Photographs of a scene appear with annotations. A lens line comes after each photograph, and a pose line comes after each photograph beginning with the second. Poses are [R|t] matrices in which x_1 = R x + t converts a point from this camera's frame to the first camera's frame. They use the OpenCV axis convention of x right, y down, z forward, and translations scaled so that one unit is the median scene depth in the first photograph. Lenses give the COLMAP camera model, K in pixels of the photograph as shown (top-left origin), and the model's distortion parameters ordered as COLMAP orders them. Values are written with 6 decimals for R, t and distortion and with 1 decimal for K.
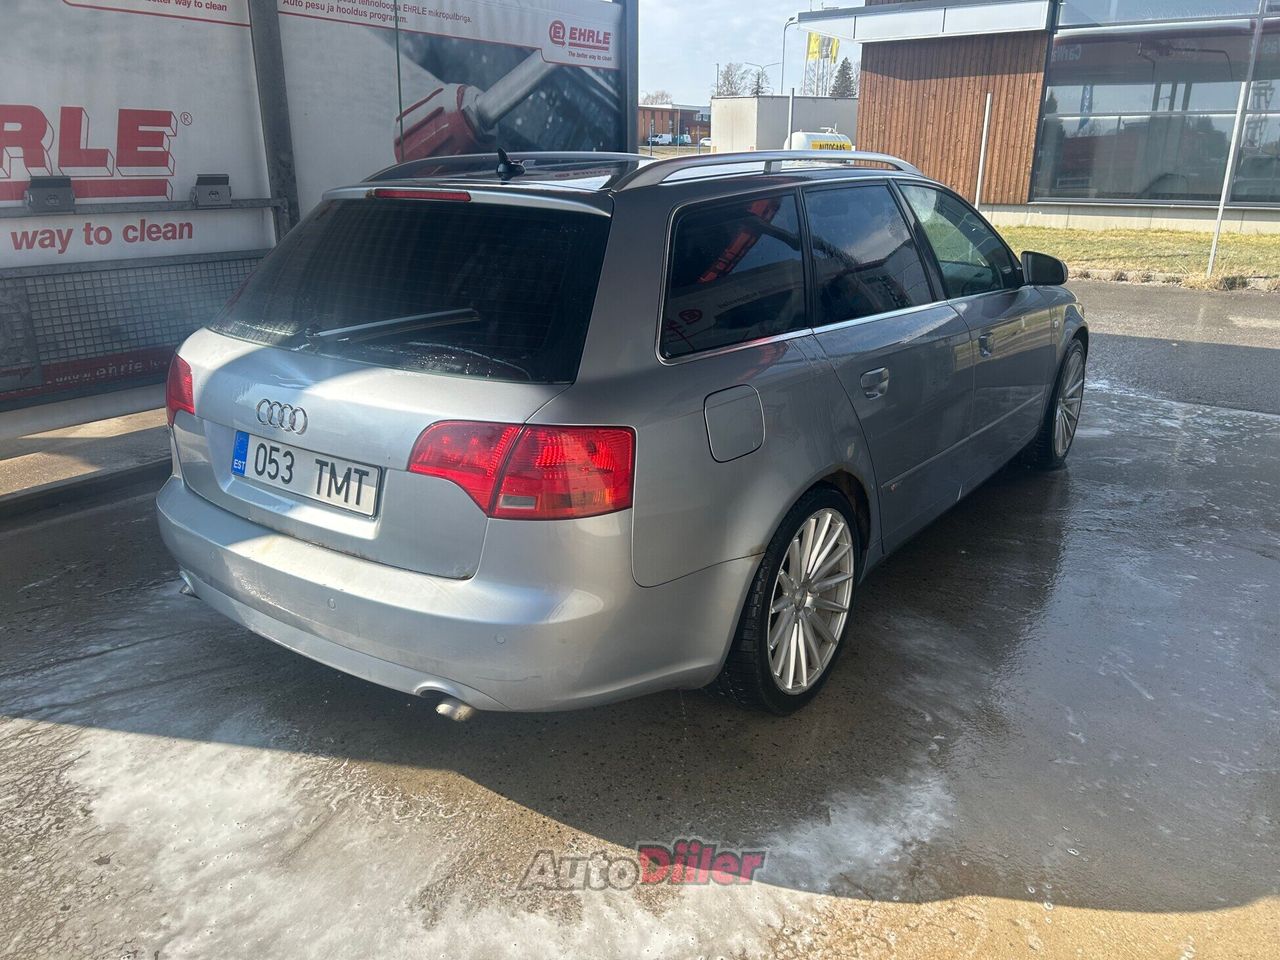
lens RADIAL K [[967.7, 0, 641.8], [0, 967.7, 474.8], [0, 0, 1]] dist [0.040065, -0.029857]
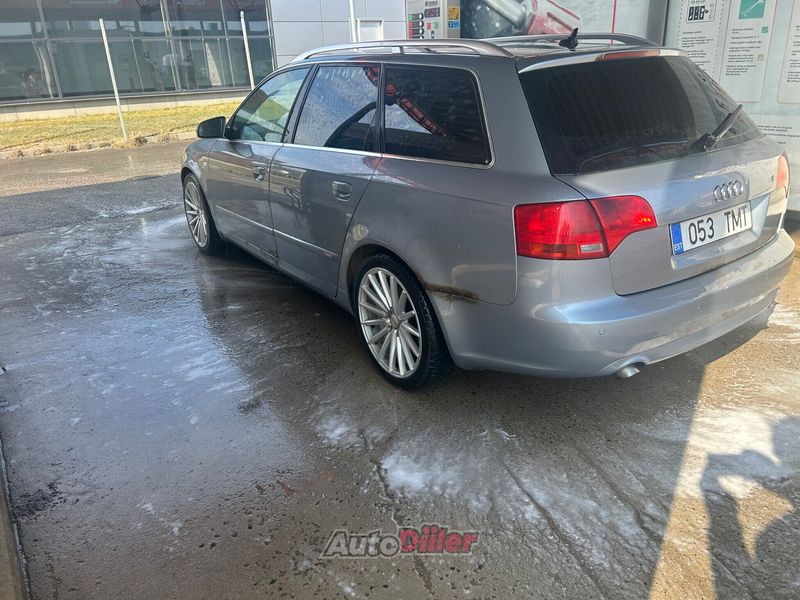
lens RADIAL K [[604.8, 0, 402.0], [0, 604.8, 301.8], [0, 0, 1]] dist [0.040065, -0.029857]
pose [[0.320196, -0.369003, 0.872532, -1.186041], [0.335523, 0.905495, 0.259815, -0.268617], [-0.885945, 0.209562, 0.413745, 0.872935]]
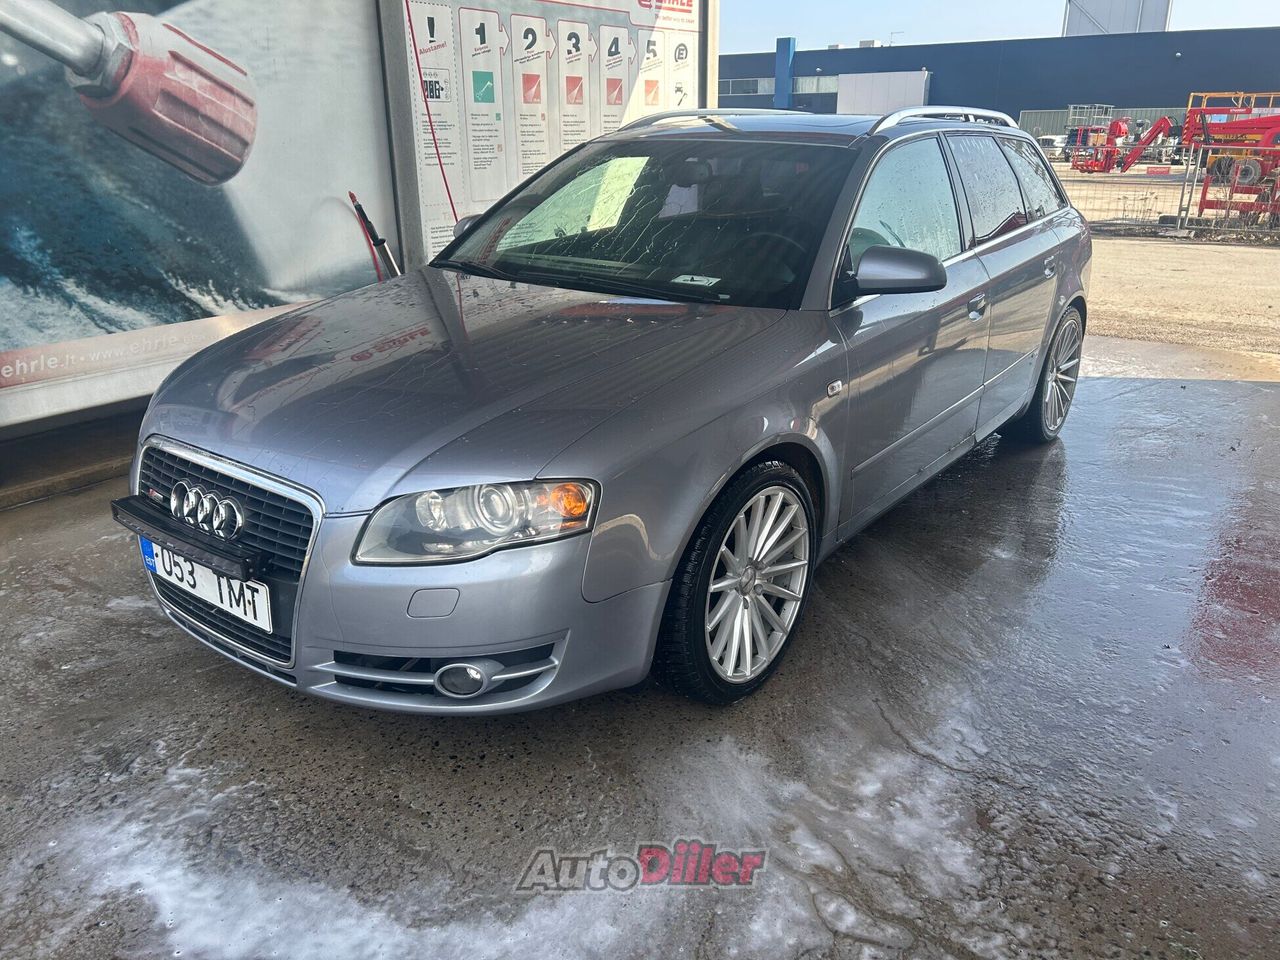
lens RADIAL K [[967.7, 0, 640.3], [0, 967.7, 480.7], [0, 0, 1]] dist [0.040065, -0.029857]
pose [[-0.999944, -0.002339, 0.010307, 0.342449], [0.004575, 0.783255, 0.621684, -0.878283], [-0.009527, 0.621697, -0.783200, 2.712218]]
